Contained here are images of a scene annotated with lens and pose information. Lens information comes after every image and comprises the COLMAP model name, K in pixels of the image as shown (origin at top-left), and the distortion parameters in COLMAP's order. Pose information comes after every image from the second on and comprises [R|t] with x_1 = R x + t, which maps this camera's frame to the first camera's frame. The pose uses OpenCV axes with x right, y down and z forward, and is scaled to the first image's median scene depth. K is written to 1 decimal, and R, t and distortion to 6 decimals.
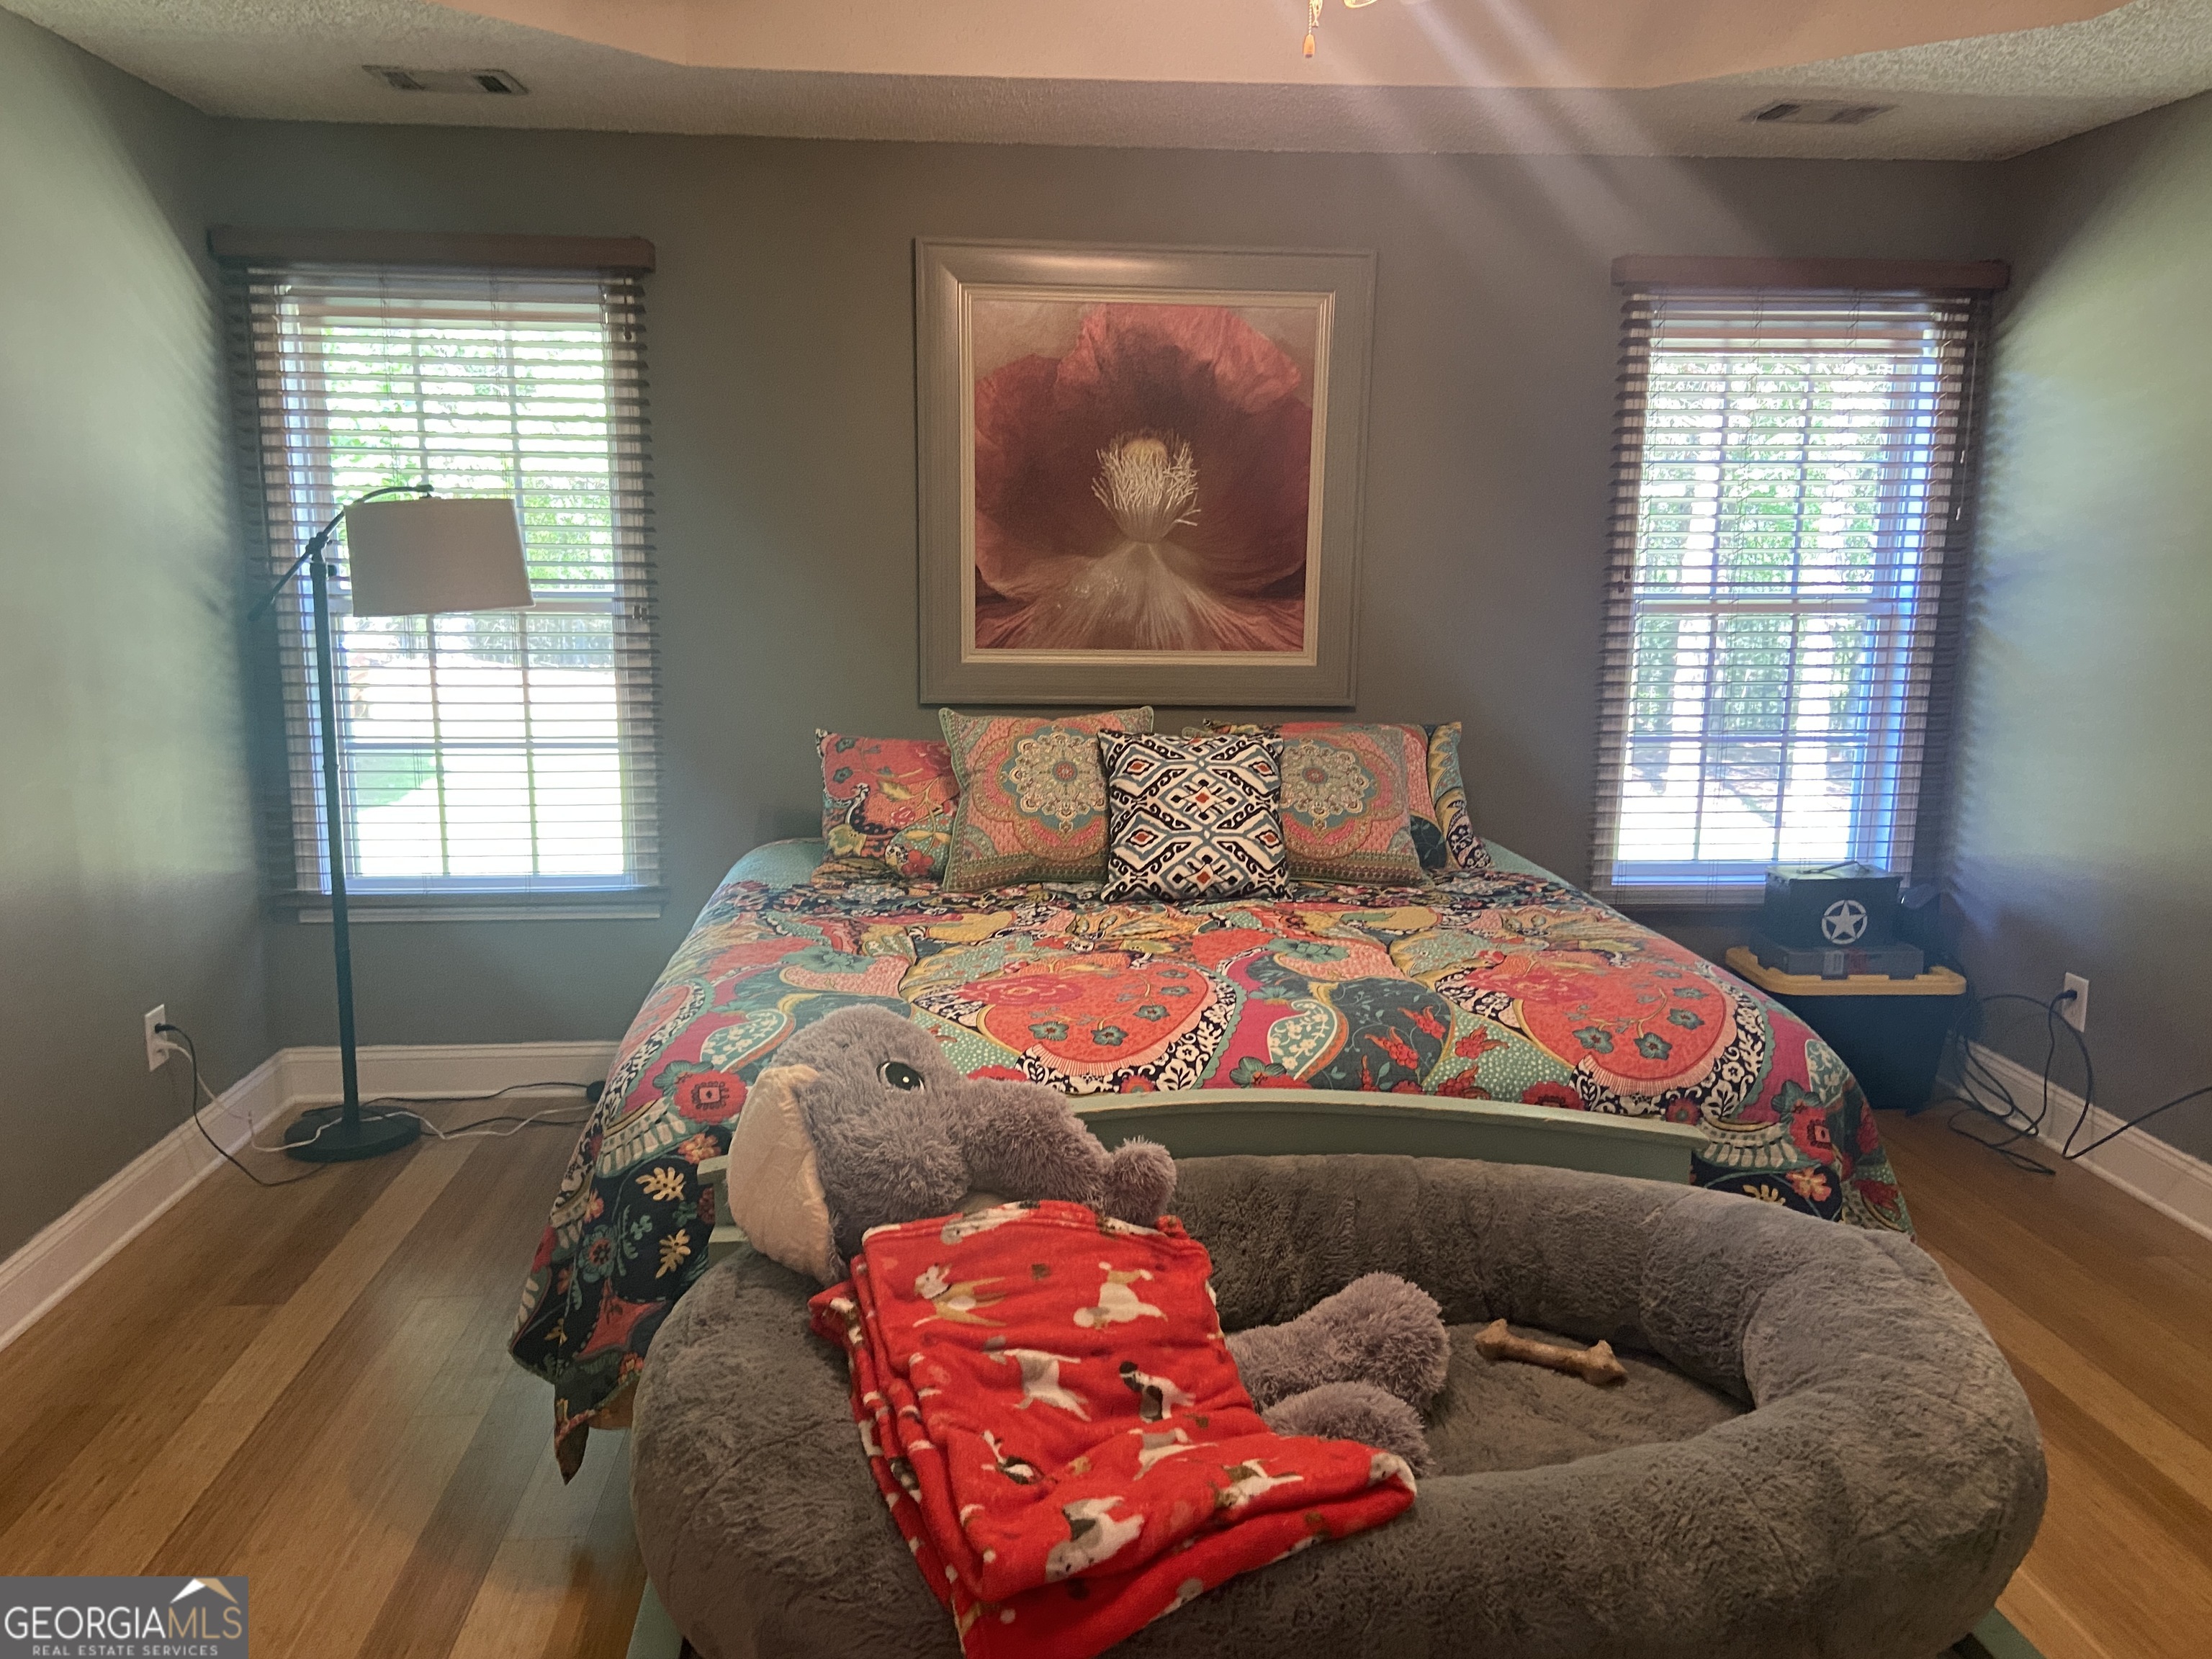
lens RADIAL K [[1658.1, 0, 1109.8], [0, 1658.1, 809.6], [0, 0, 1]] dist [0.118680, -0.147759]
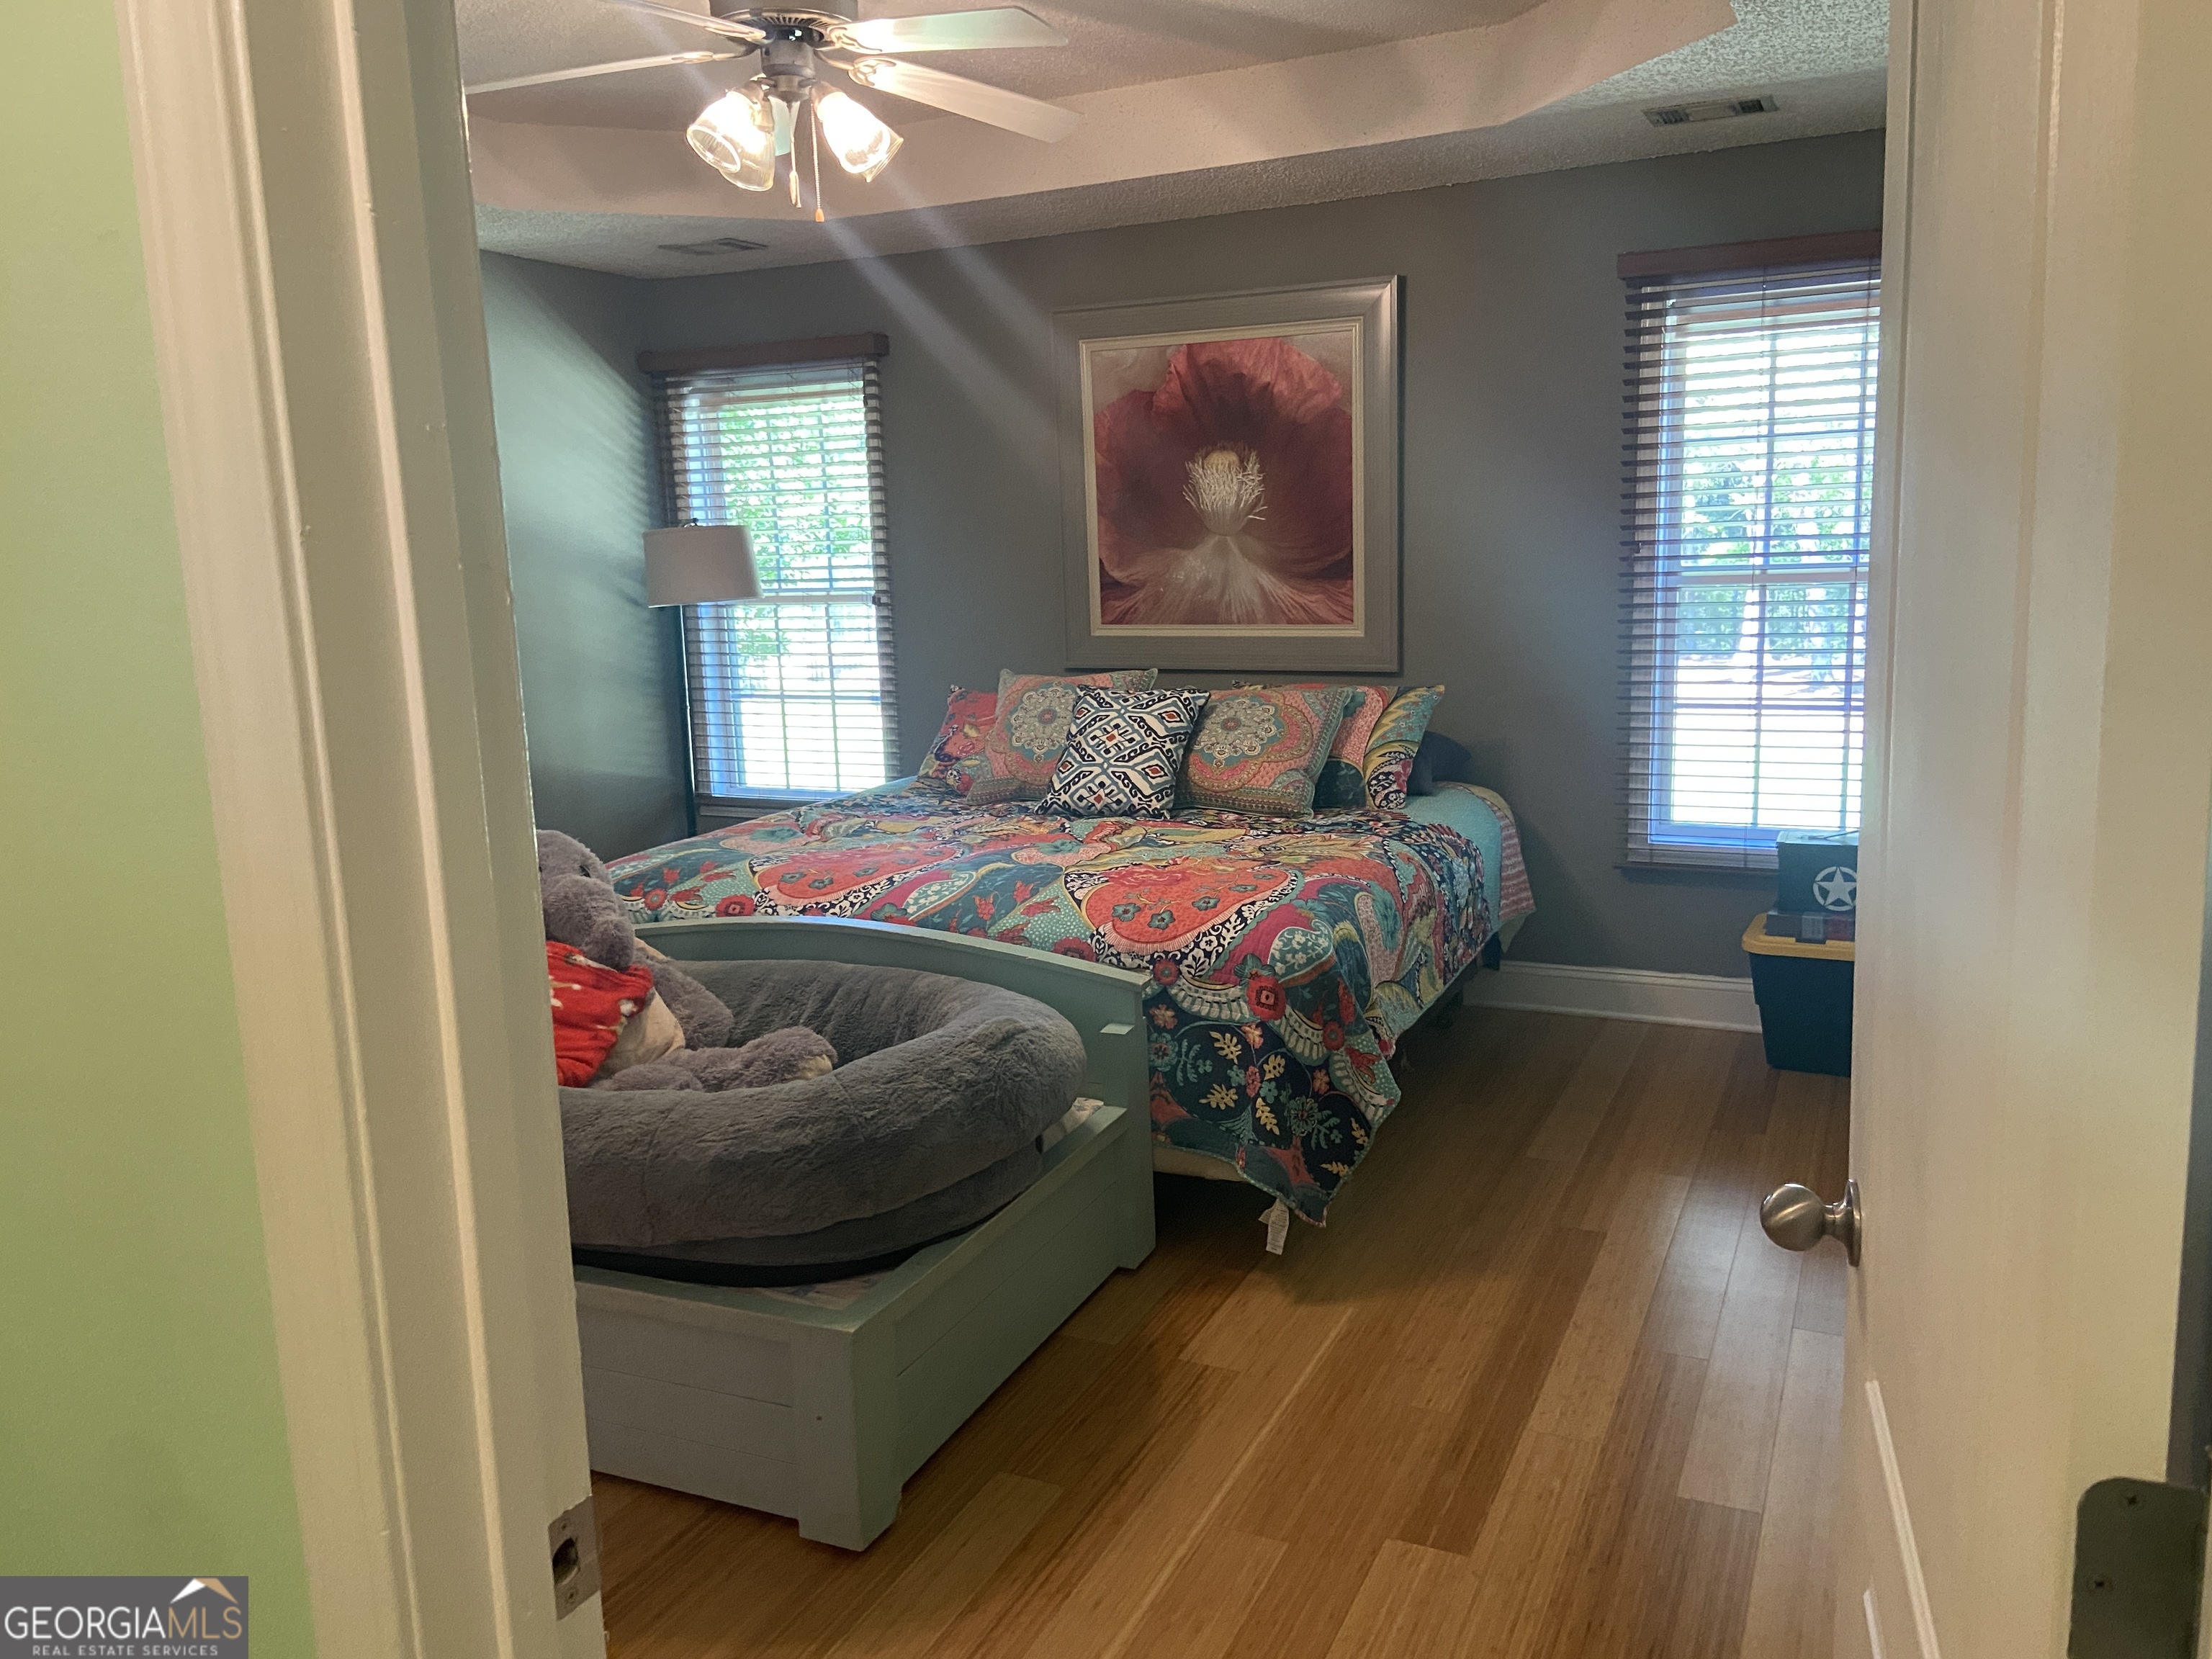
lens RADIAL K [[1658.1, 0, 1145.7], [0, 1658.1, 795.8], [0, 0, 1]] dist [0.118680, -0.147759]
pose [[0.867510, 0.041709, -0.495668, 0.614860], [-0.042867, 0.999040, 0.009041, 0.021577], [0.495569, 0.013405, 0.868465, -0.084054]]
